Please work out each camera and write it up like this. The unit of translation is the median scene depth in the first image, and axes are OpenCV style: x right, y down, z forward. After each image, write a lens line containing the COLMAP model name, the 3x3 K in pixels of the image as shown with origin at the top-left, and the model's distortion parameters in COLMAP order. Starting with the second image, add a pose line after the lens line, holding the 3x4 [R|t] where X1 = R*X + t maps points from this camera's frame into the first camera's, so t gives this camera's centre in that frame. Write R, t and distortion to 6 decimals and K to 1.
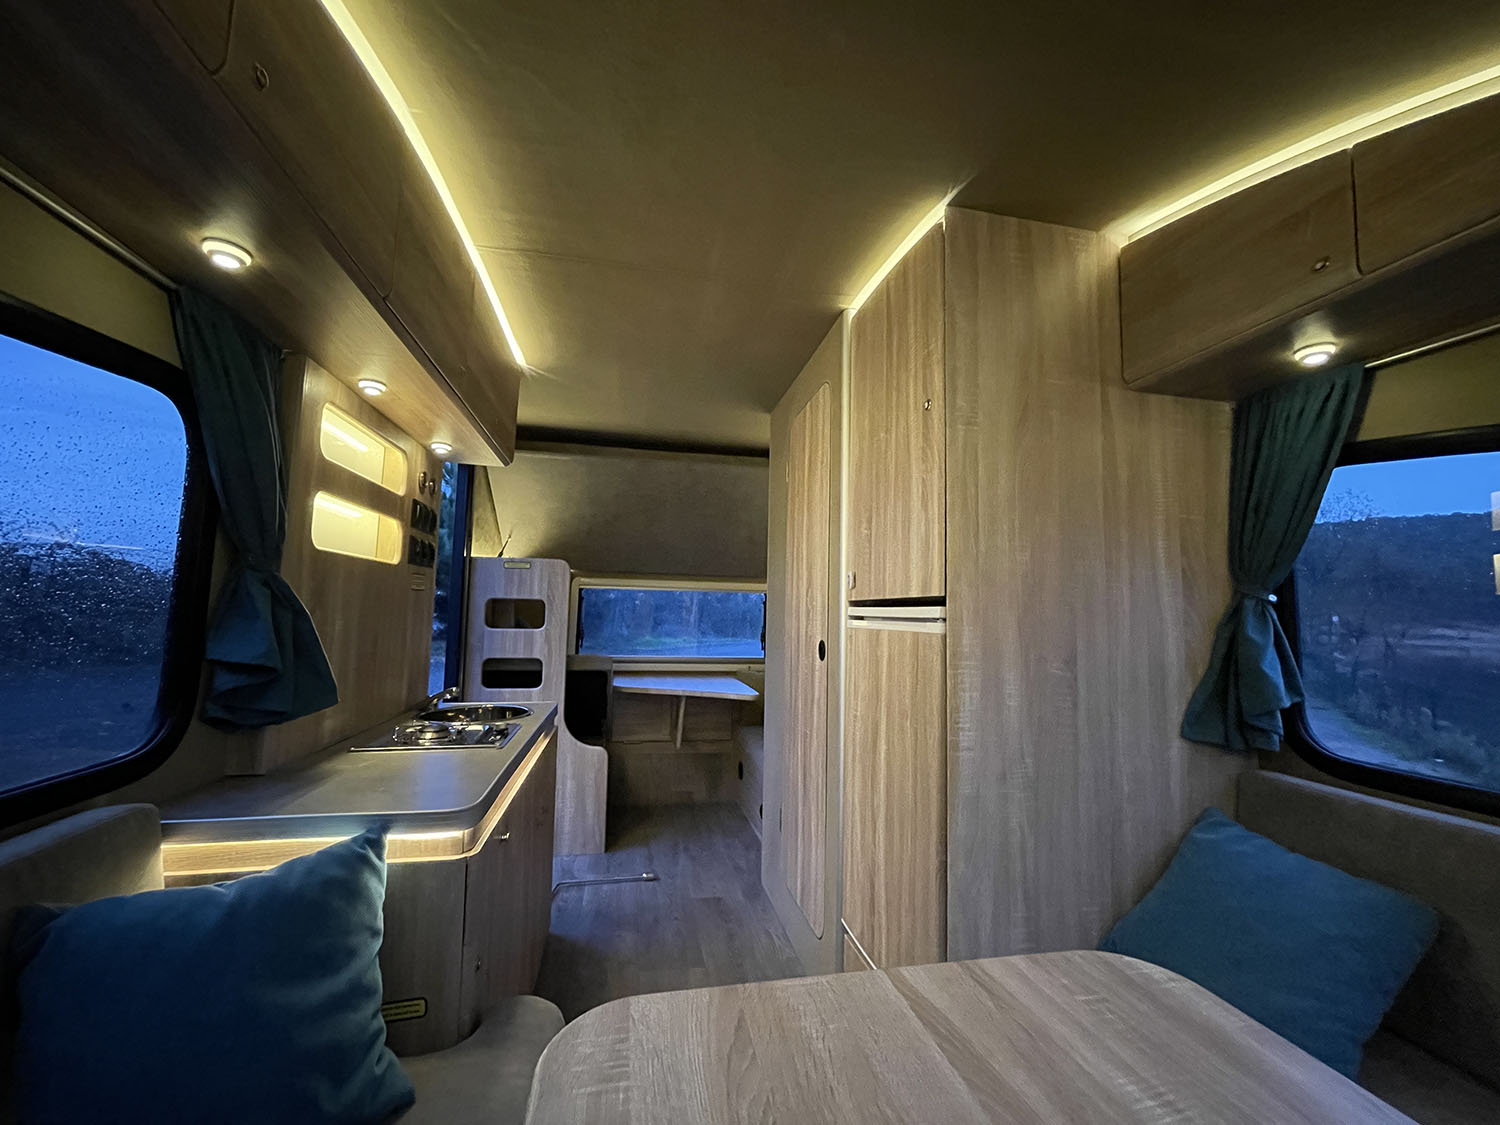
lens RADIAL K [[606.6, 0, 747.5], [0, 606.6, 561.8], [0, 0, 1]] dist [-0.002833, -0.000404]
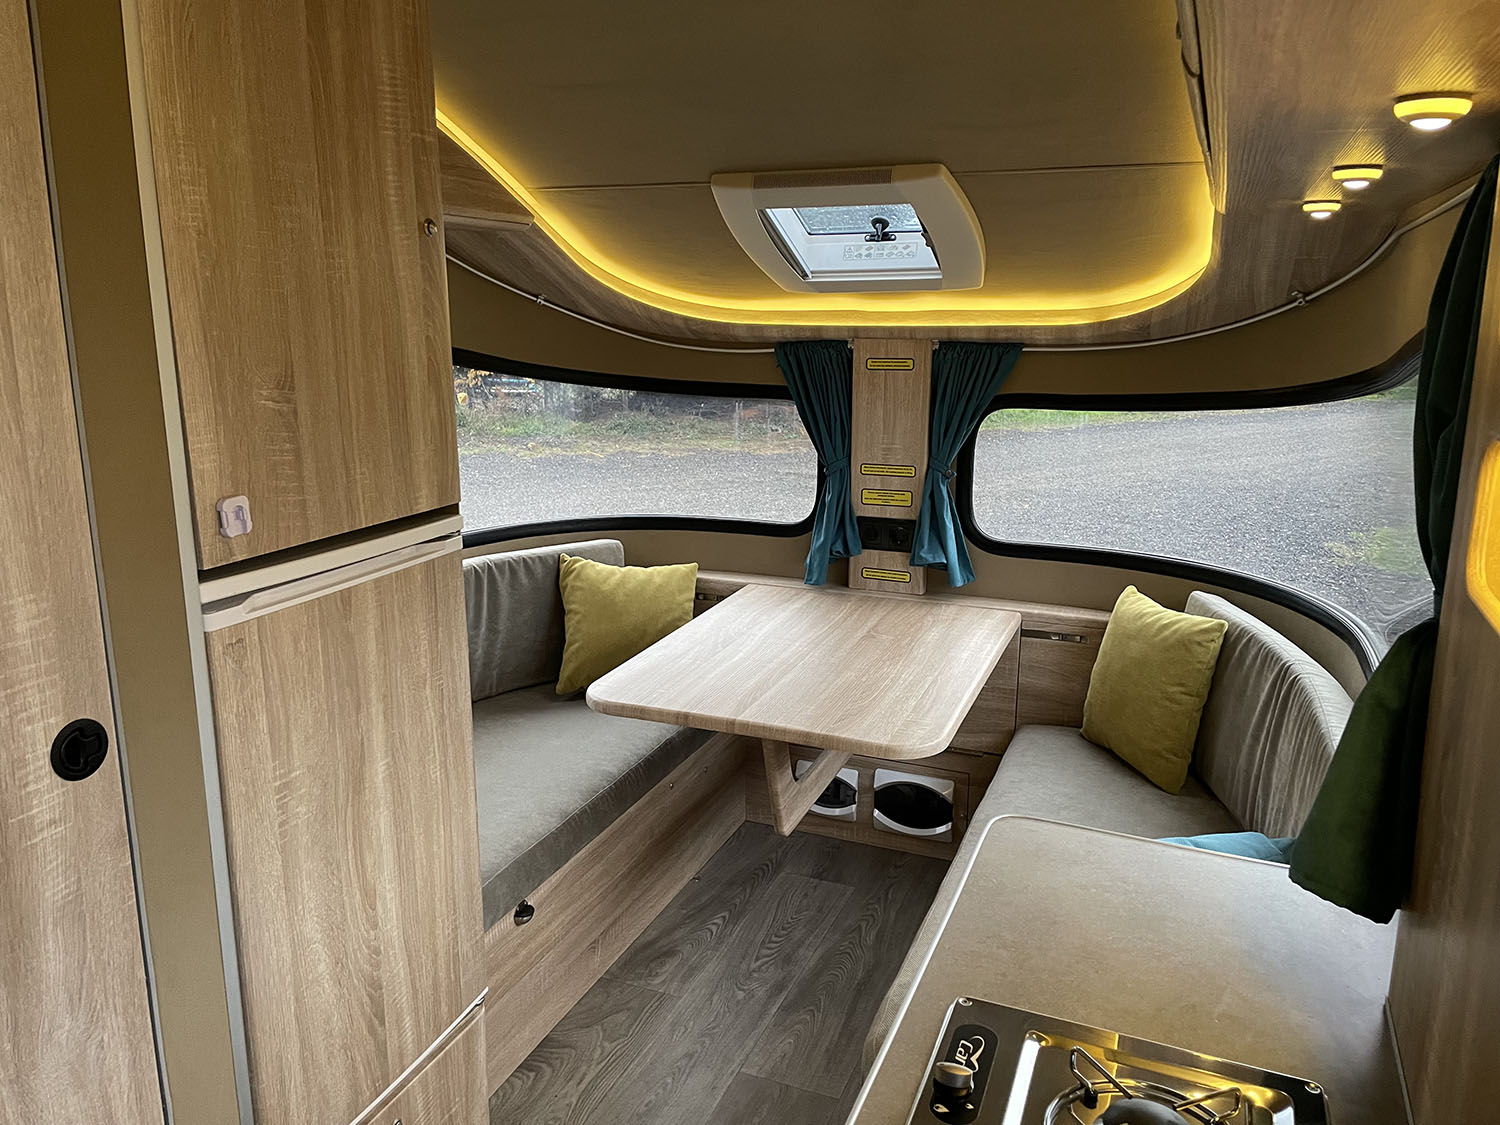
lens RADIAL K [[1131.8, 0, 754.6], [0, 1131.8, 562.9], [0, 0, 1]] dist [0.088210, -0.089629]
pose [[-0.835675, -0.153141, 0.527442, -0.764248], [-0.074479, 0.983067, 0.167426, -0.135521], [-0.544150, 0.100630, -0.832931, 1.963440]]
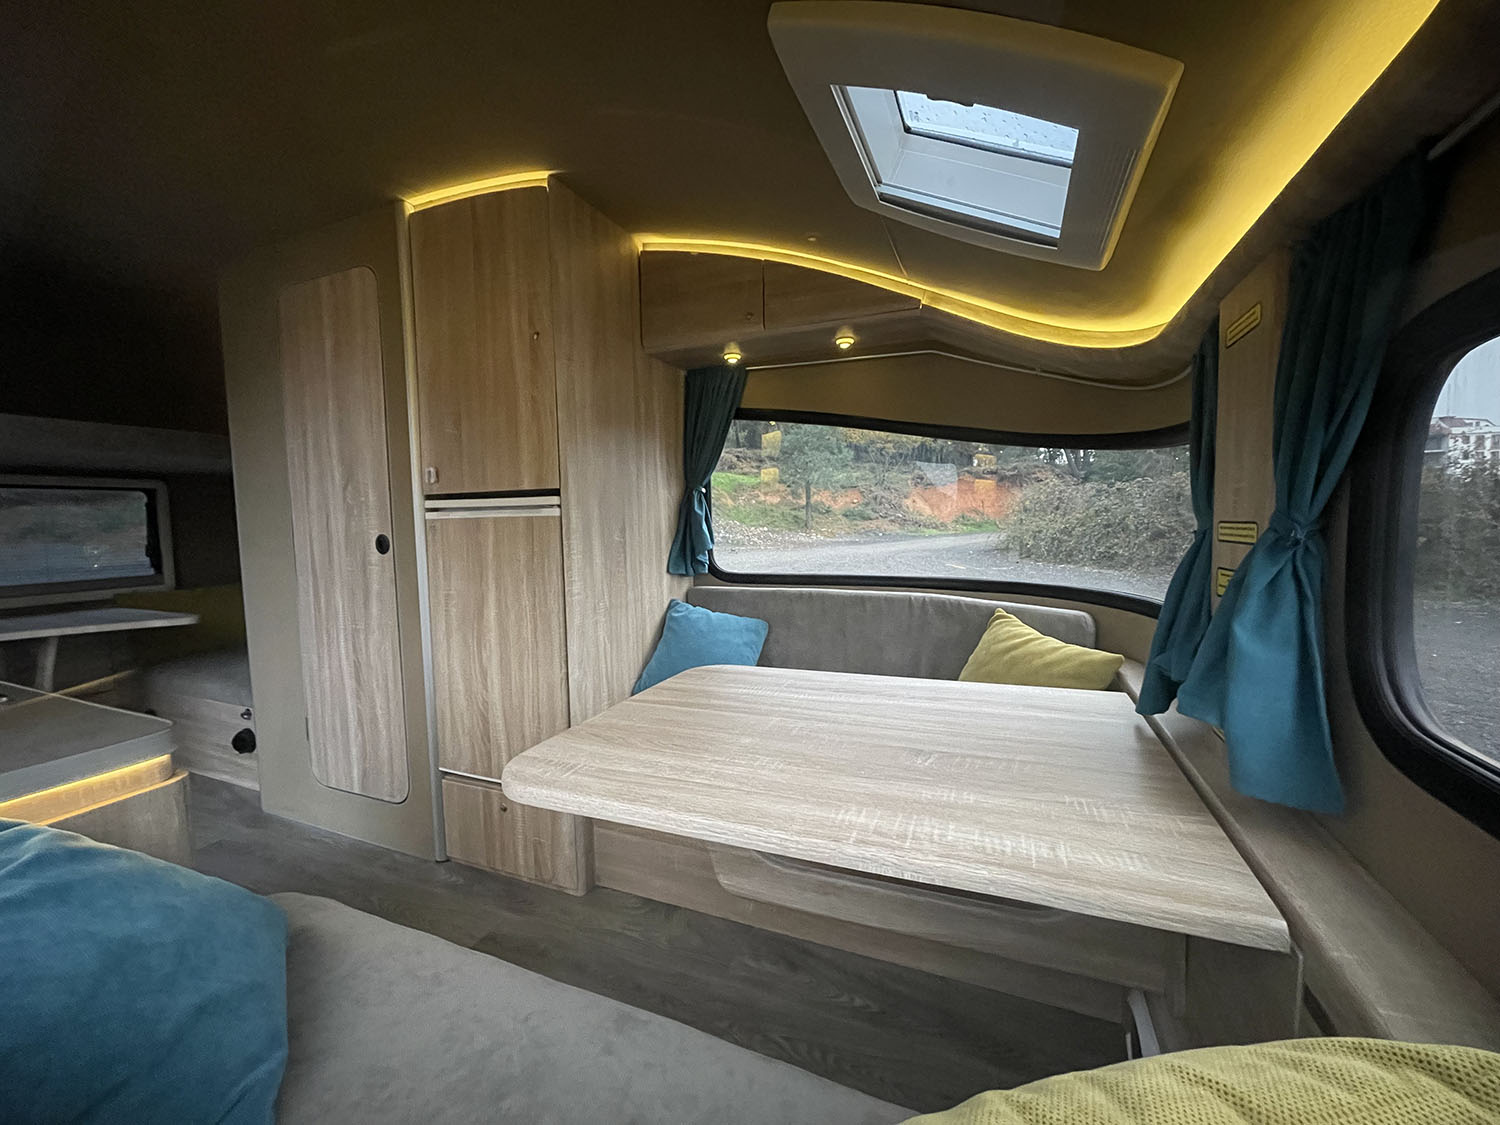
lens RADIAL K [[601.0, 0, 747.9], [0, 601.0, 561.5], [0, 0, 1]] dist [-0.002614, -0.000234]
pose [[0.562068, -0.096828, 0.821403, -0.547854], [-0.037394, 0.989133, 0.142188, 0.010258], [-0.826245, -0.110635, 0.552340, -0.117050]]
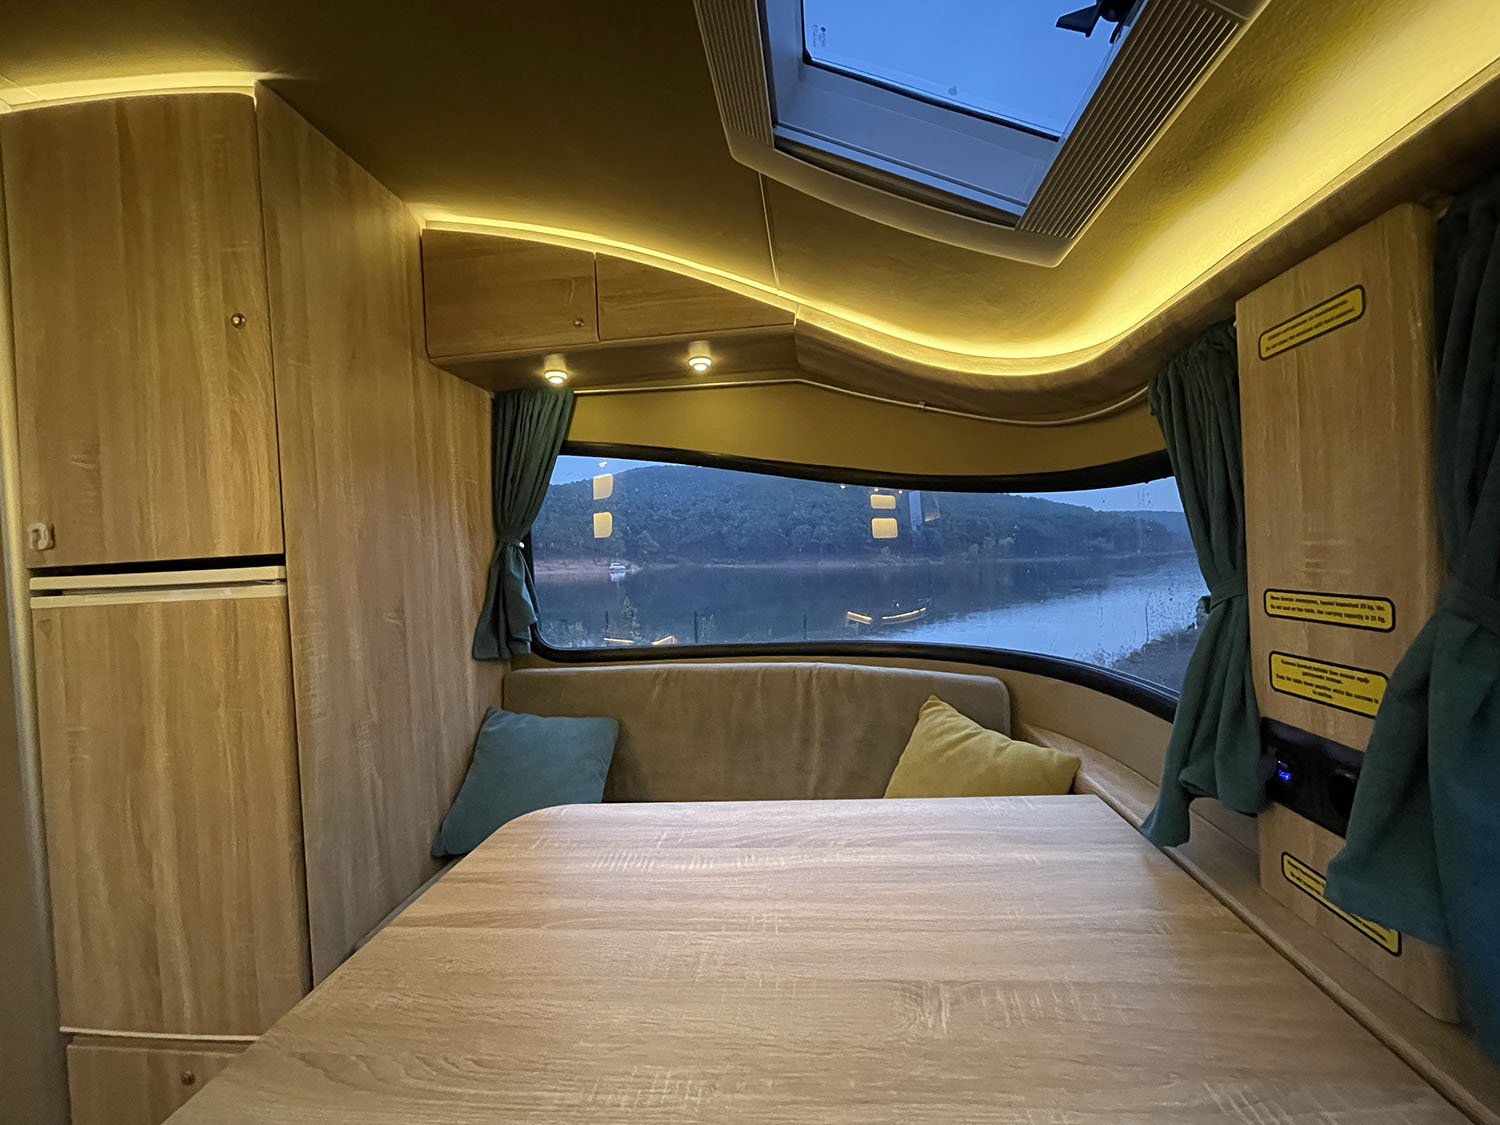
lens RADIAL K [[606.6, 0, 747.5], [0, 606.6, 561.8], [0, 0, 1]] dist [-0.002833, -0.000404]
pose [[0.307252, -0.054341, 0.950075, -0.292426], [-0.023629, 0.997625, 0.064702, -0.004226], [-0.951335, -0.042329, 0.305239, 0.087671]]
